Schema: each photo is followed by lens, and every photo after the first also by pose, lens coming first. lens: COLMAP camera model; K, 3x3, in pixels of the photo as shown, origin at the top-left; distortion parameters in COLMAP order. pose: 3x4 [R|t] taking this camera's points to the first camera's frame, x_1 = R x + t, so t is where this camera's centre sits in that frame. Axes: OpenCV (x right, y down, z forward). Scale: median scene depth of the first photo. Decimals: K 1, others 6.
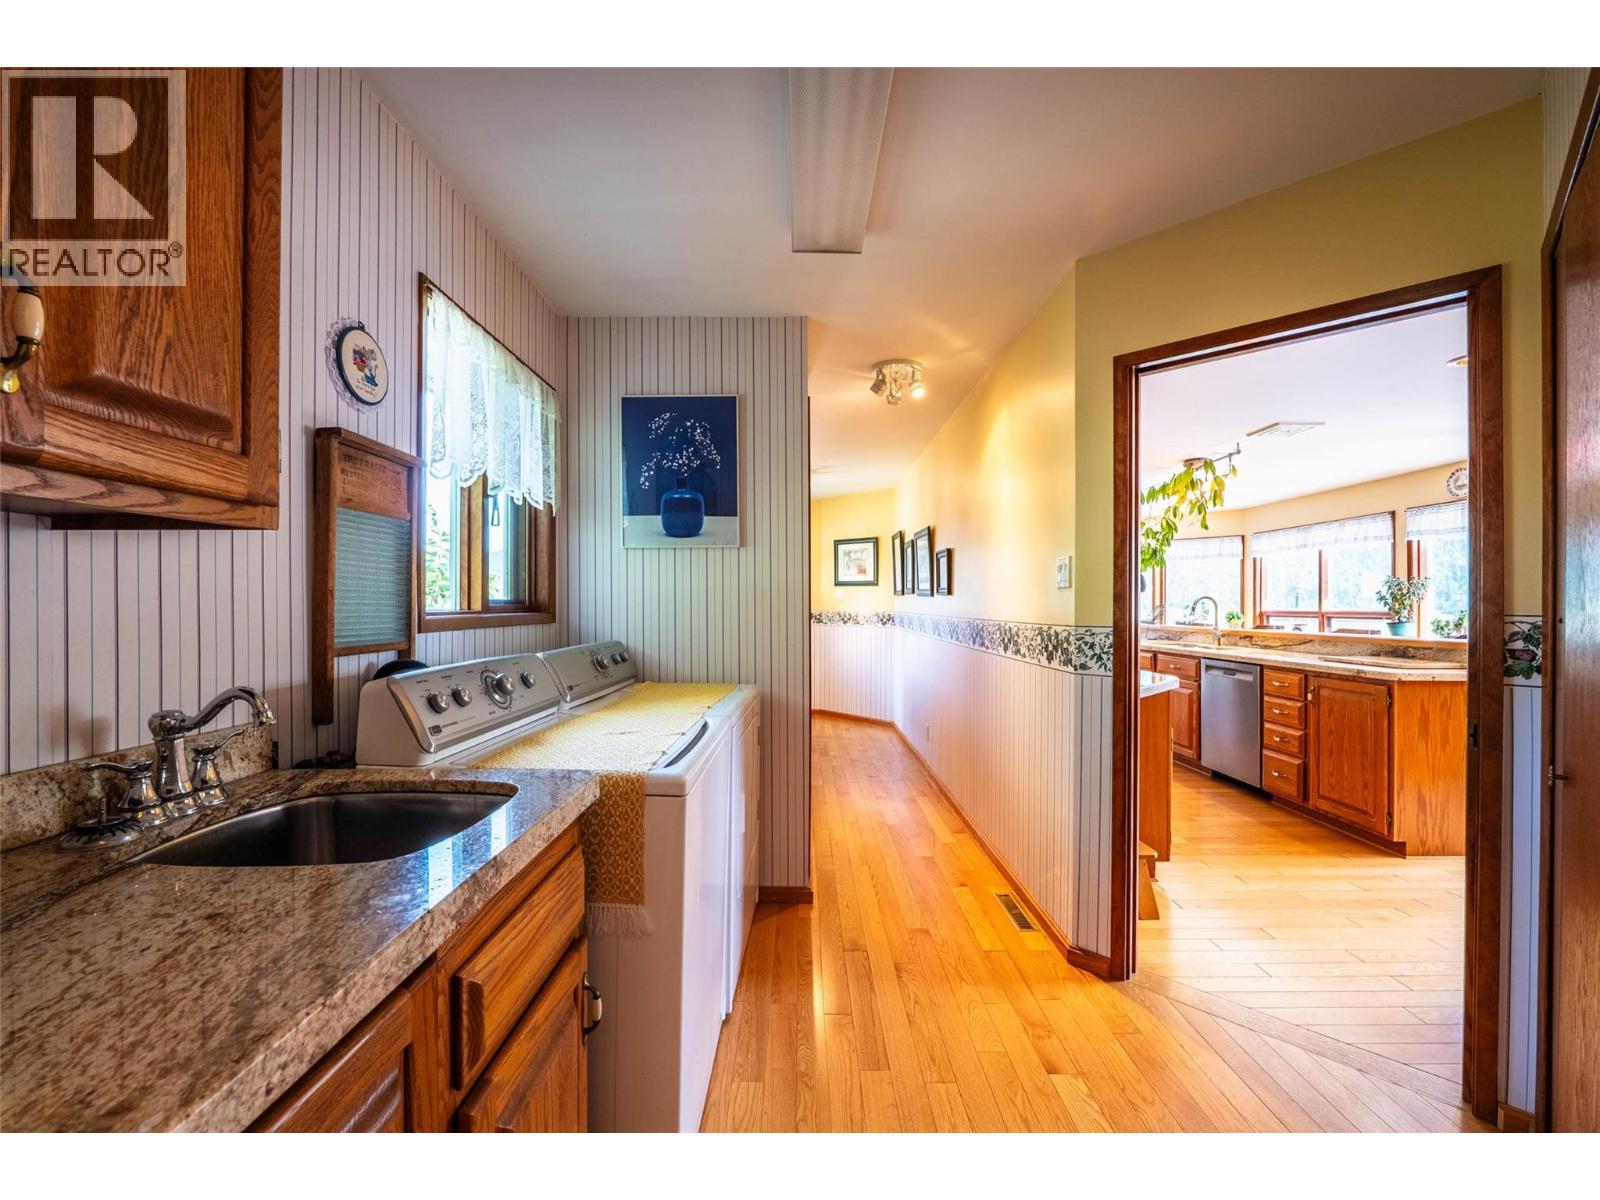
lens RADIAL K [[652.7, 0, 798.9], [0, 652.7, 602.5], [0, 0, 1]] dist [-0.010311, 0.000567]
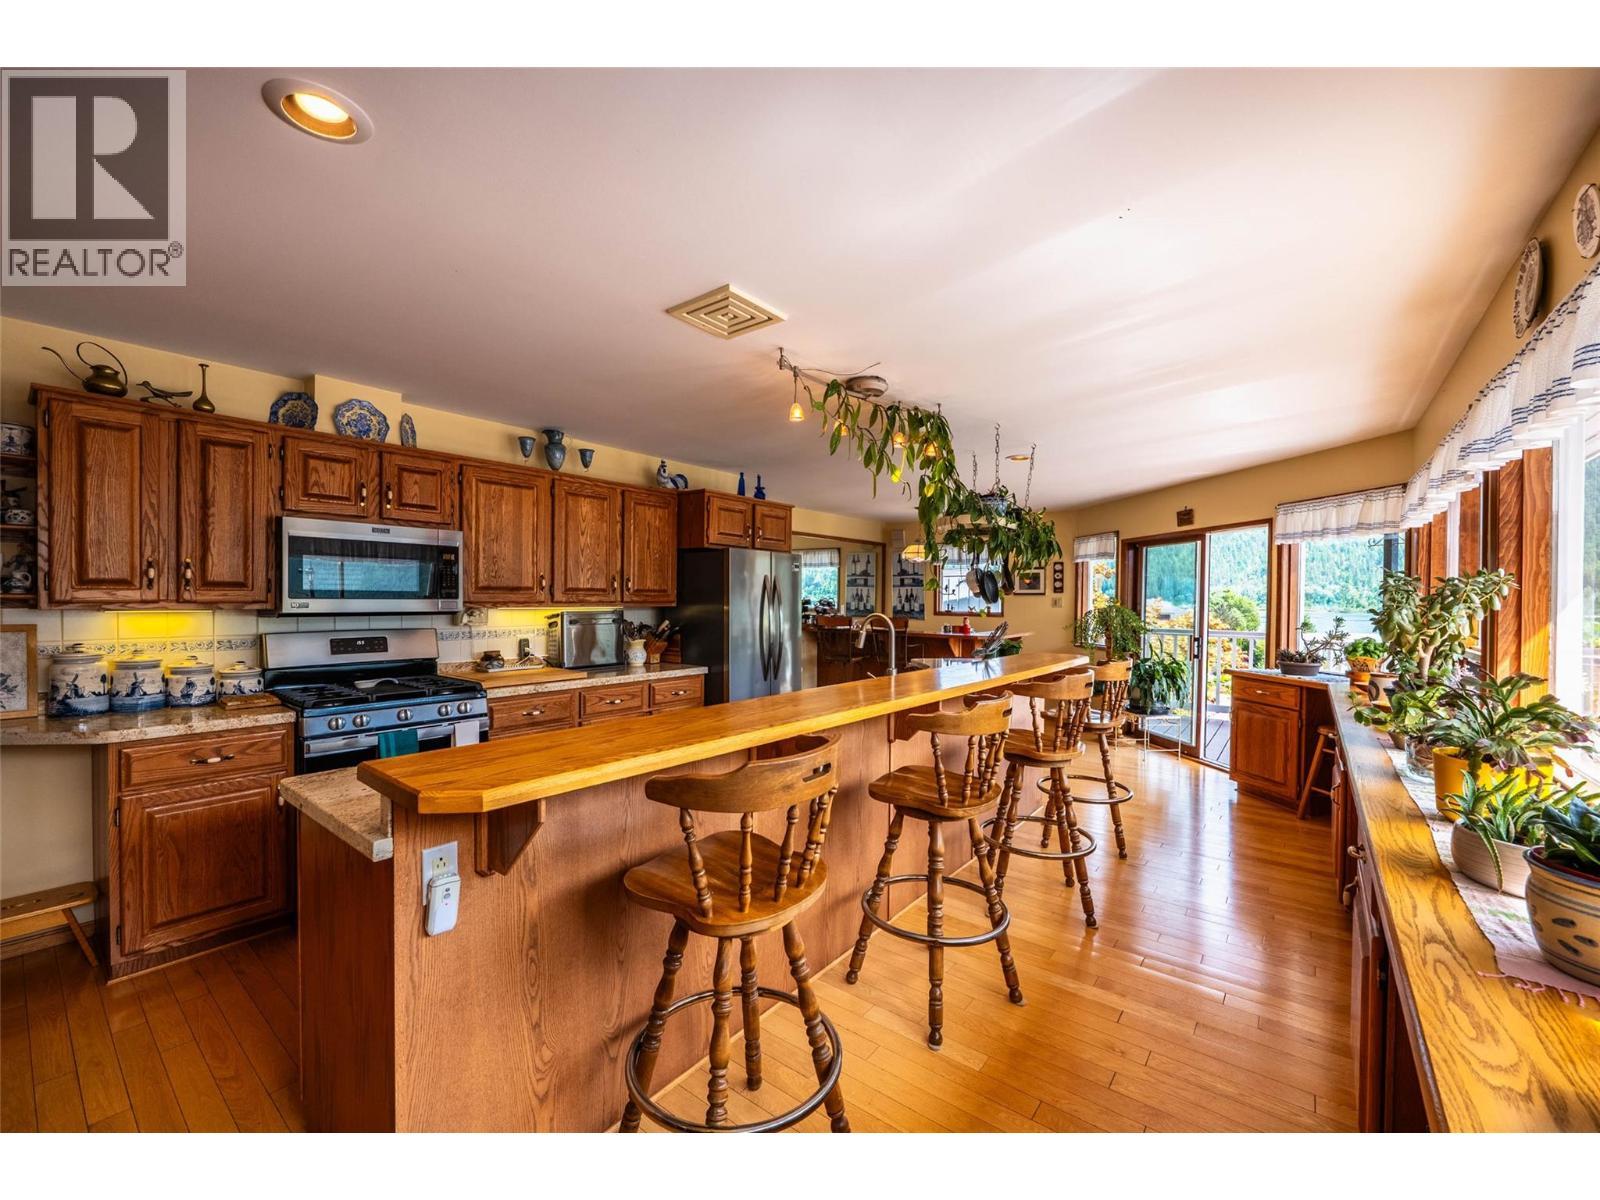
lens RADIAL K [[652.7, 0, 800.5], [0, 652.7, 603.9], [0, 0, 1]] dist [-0.010311, 0.000567]
pose [[0.796468, 0.006087, -0.604651, 0.797743], [-0.000960, 0.999961, 0.008801, -0.020394], [0.604681, -0.006429, 0.796442, 0.424216]]
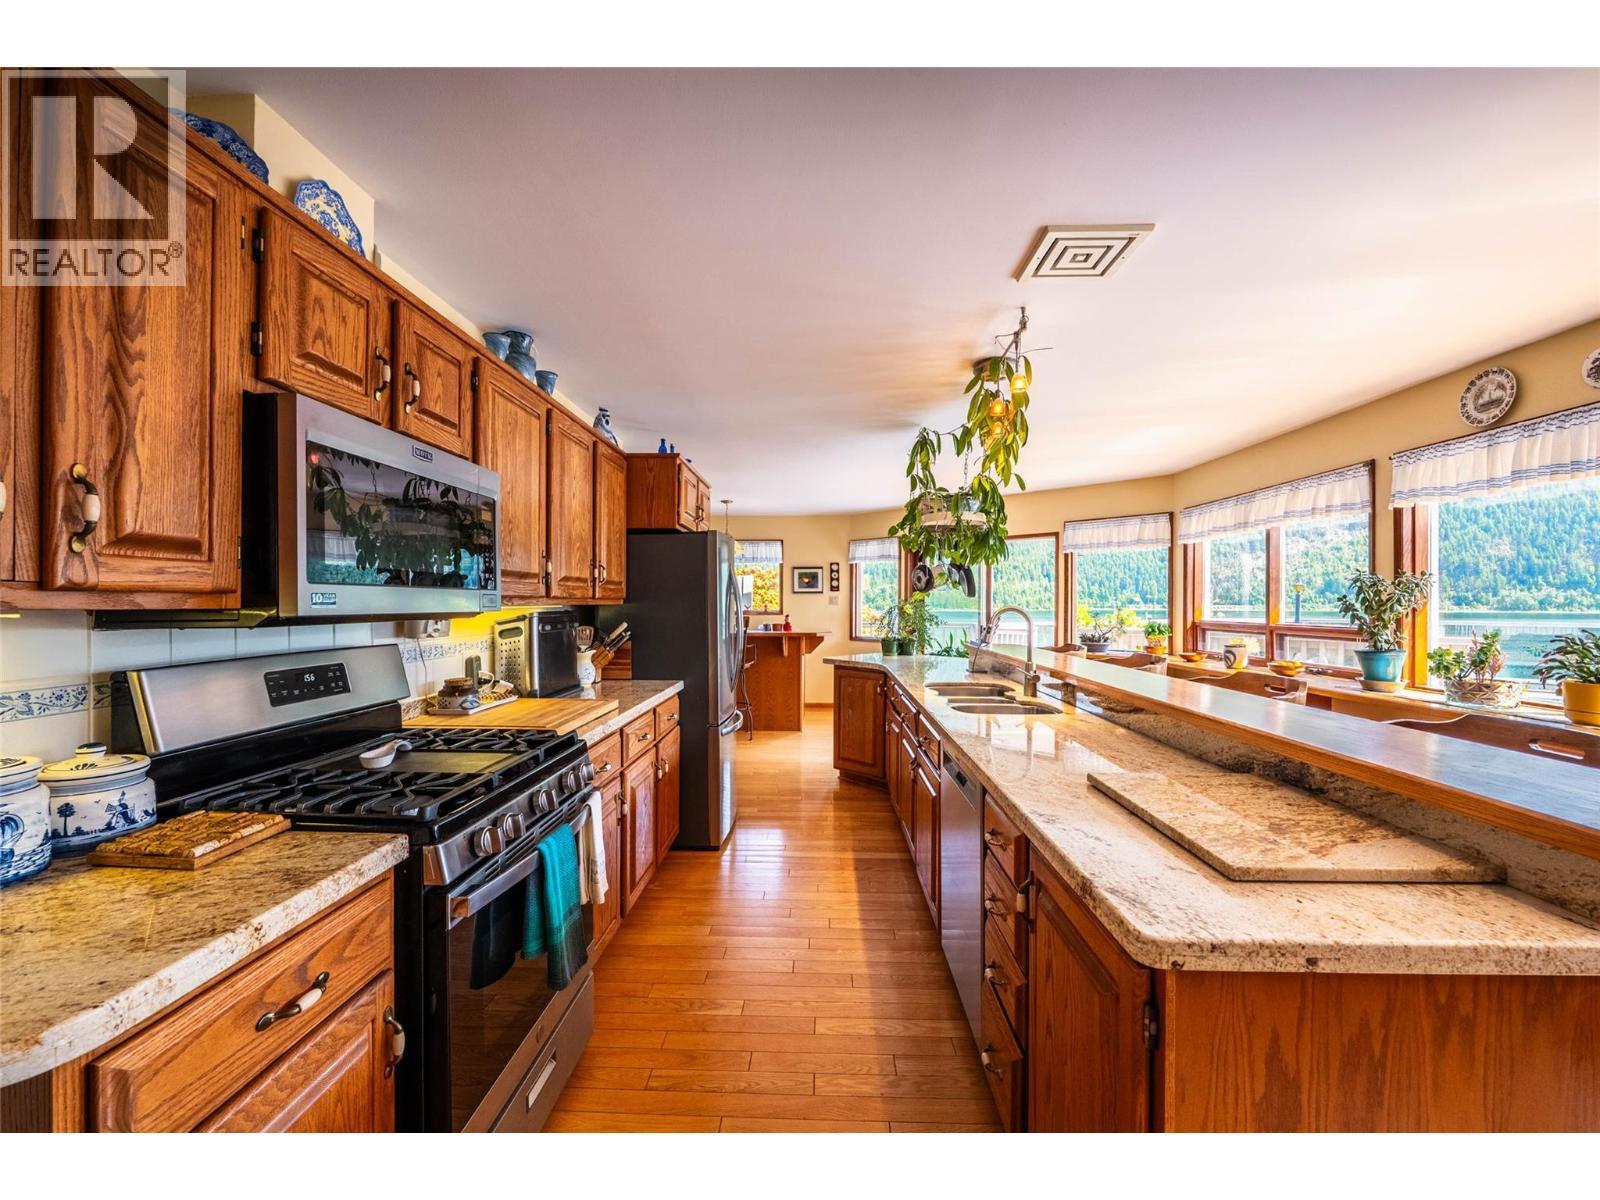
lens RADIAL K [[652.7, 0, 799.6], [0, 652.7, 603.6], [0, 0, 1]] dist [-0.010311, 0.000567]
pose [[0.999374, -0.002098, -0.035321, 0.403788], [0.002330, 0.999976, 0.006529, -0.014714], [0.035307, -0.006607, 0.999355, 0.377483]]
